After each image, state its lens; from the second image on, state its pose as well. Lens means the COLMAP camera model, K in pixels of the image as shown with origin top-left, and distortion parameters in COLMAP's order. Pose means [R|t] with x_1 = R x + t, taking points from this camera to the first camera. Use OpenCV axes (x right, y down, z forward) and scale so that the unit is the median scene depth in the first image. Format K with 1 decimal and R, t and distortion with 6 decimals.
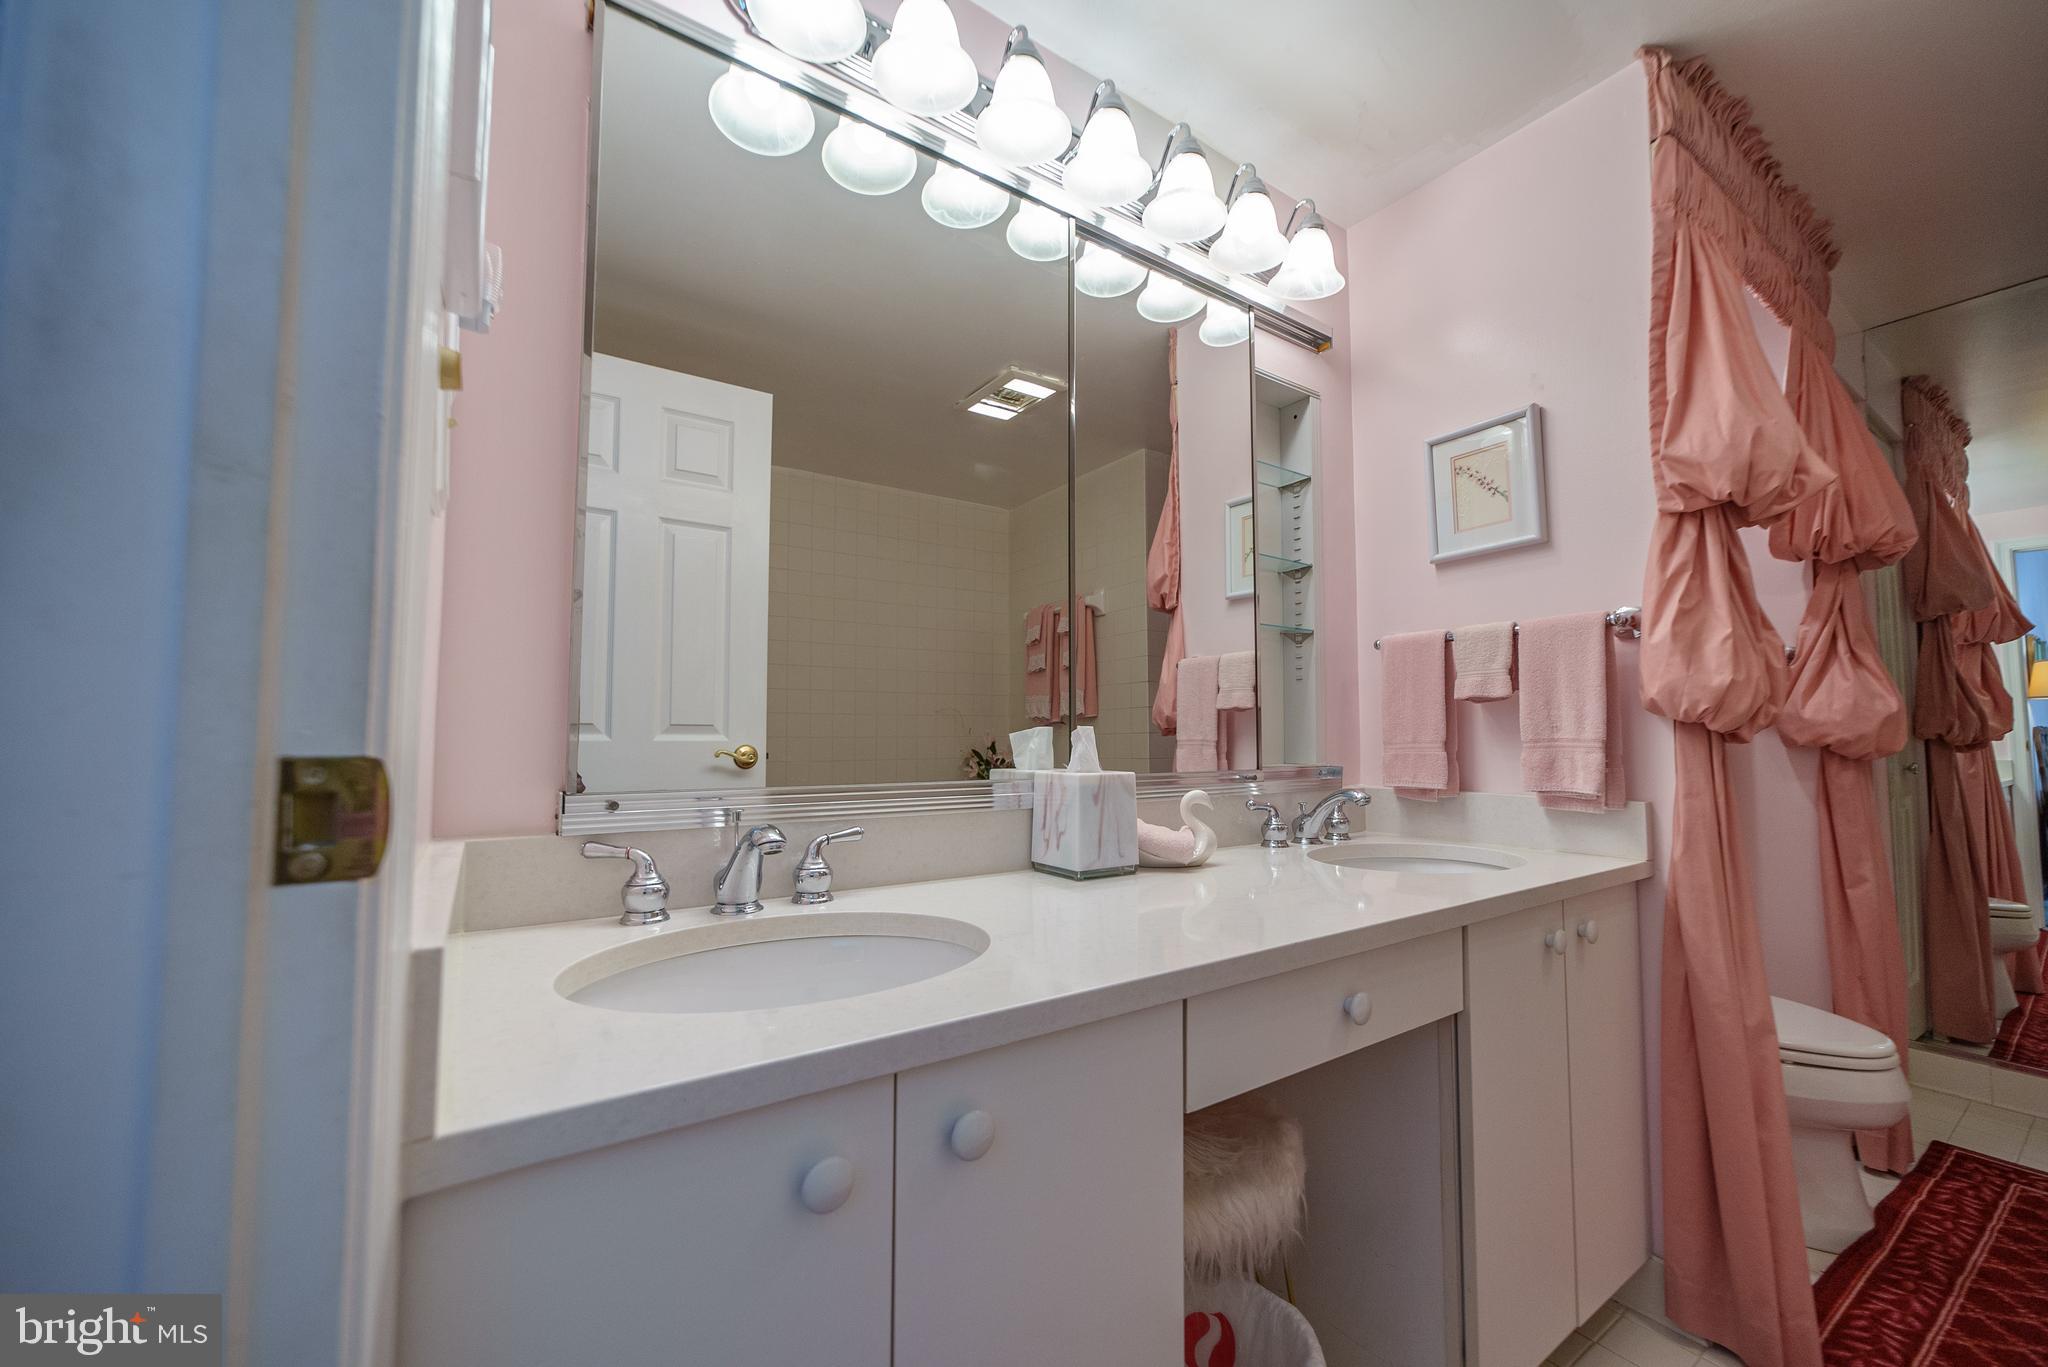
lens RADIAL K [[776.0, 0, 1017.9], [0, 776.0, 691.4], [0, 0, 1]] dist [-0.000994, 0.000617]
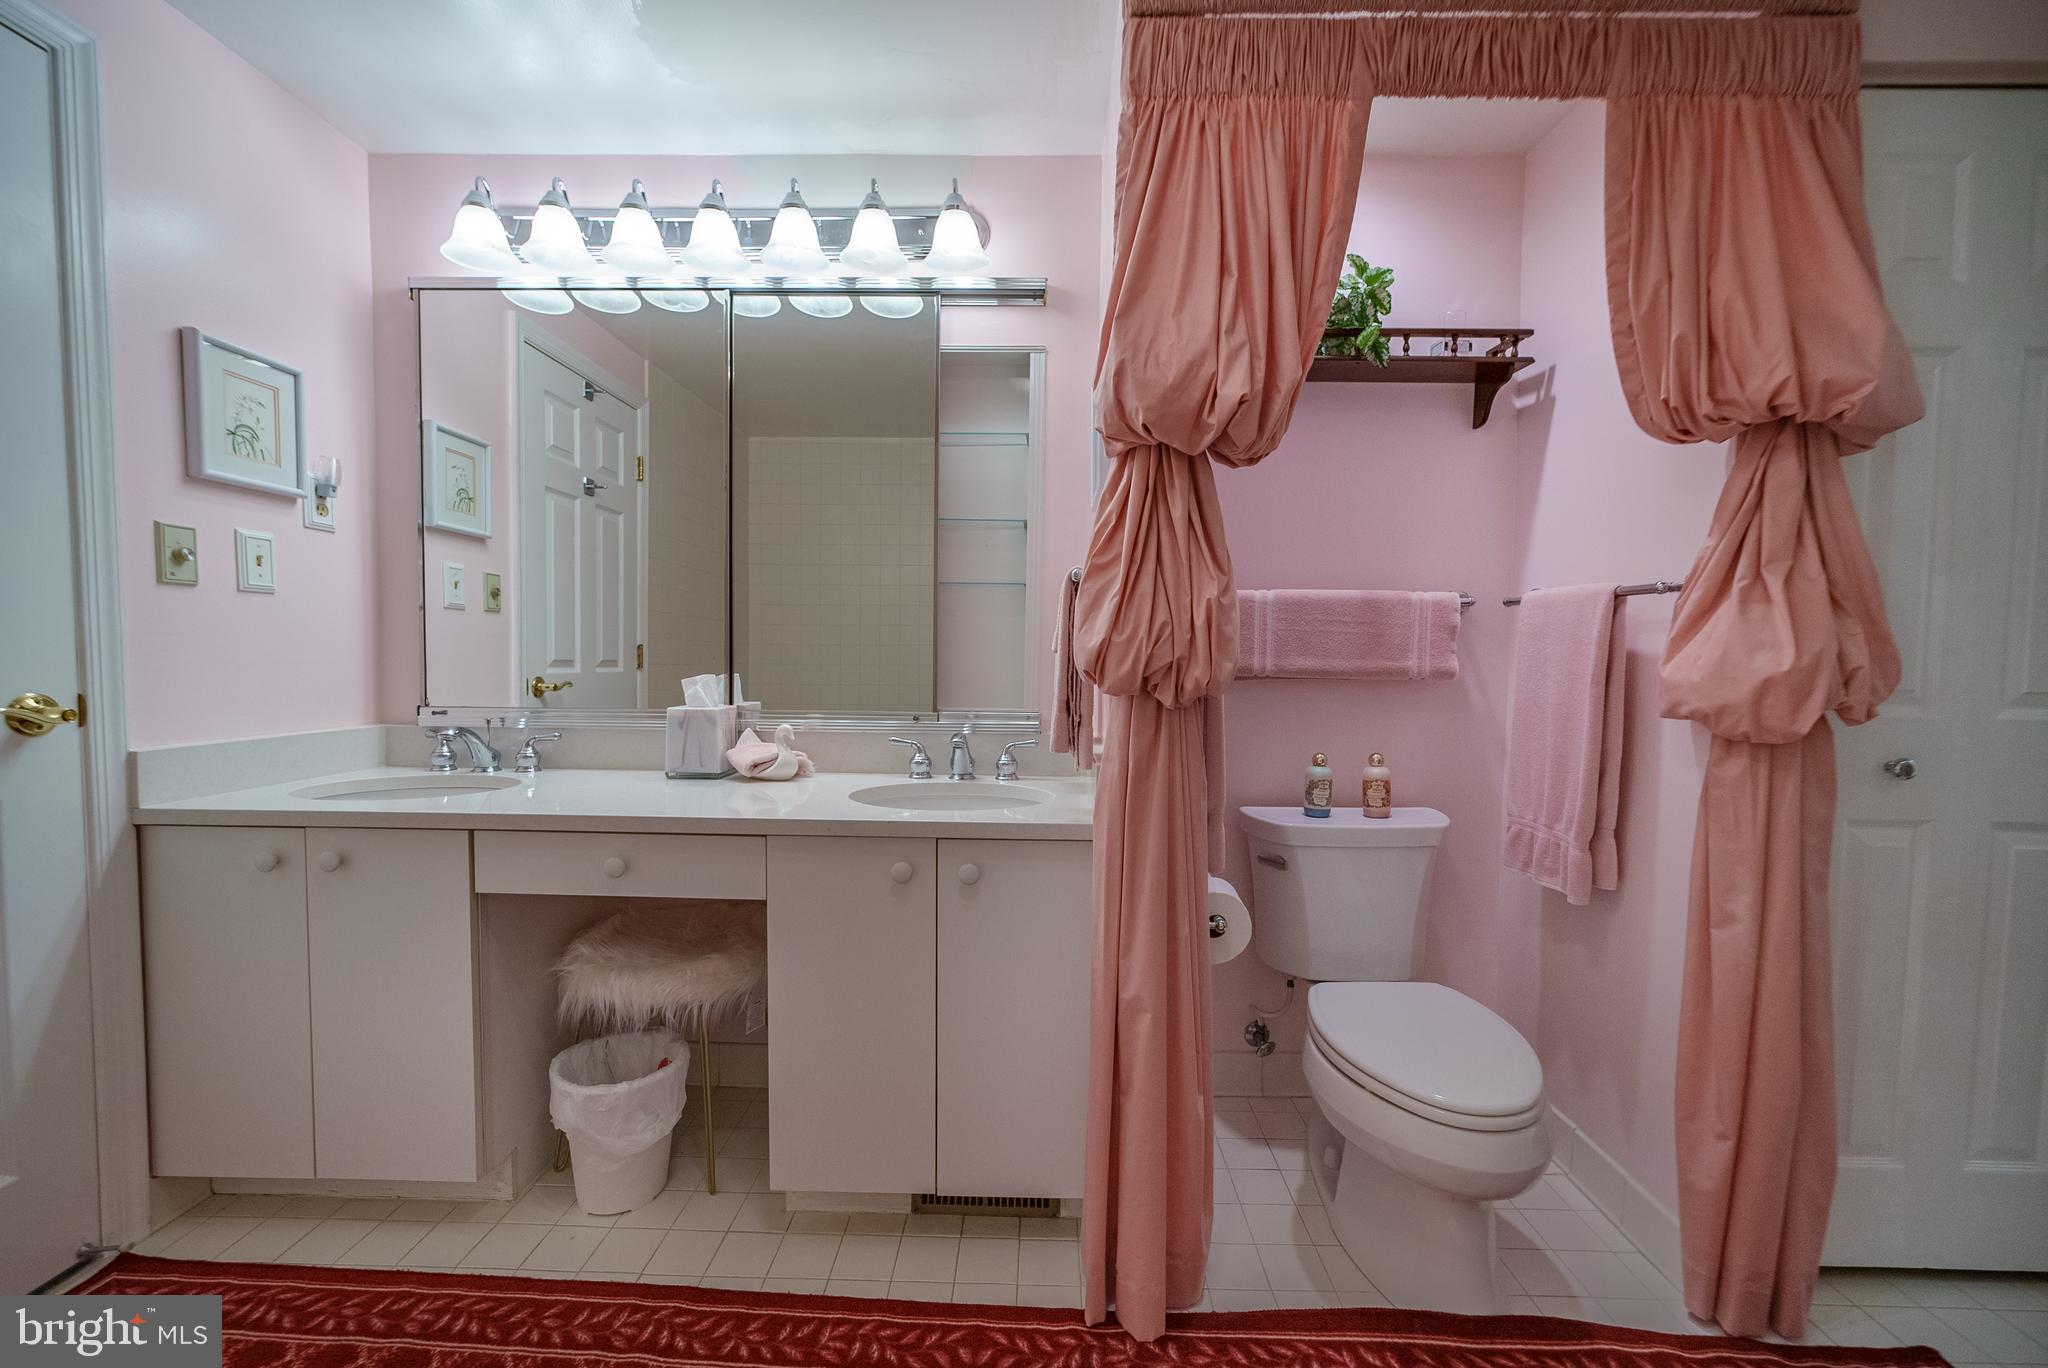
lens RADIAL K [[776.0, 0, 1016.7], [0, 776.0, 691.1], [0, 0, 1]] dist [-0.000994, 0.000617]
pose [[0.818878, 0.033678, -0.572979, 0.982065], [0.023707, 0.995441, 0.092390, -0.031931], [0.573478, -0.089239, 0.814346, 0.113573]]
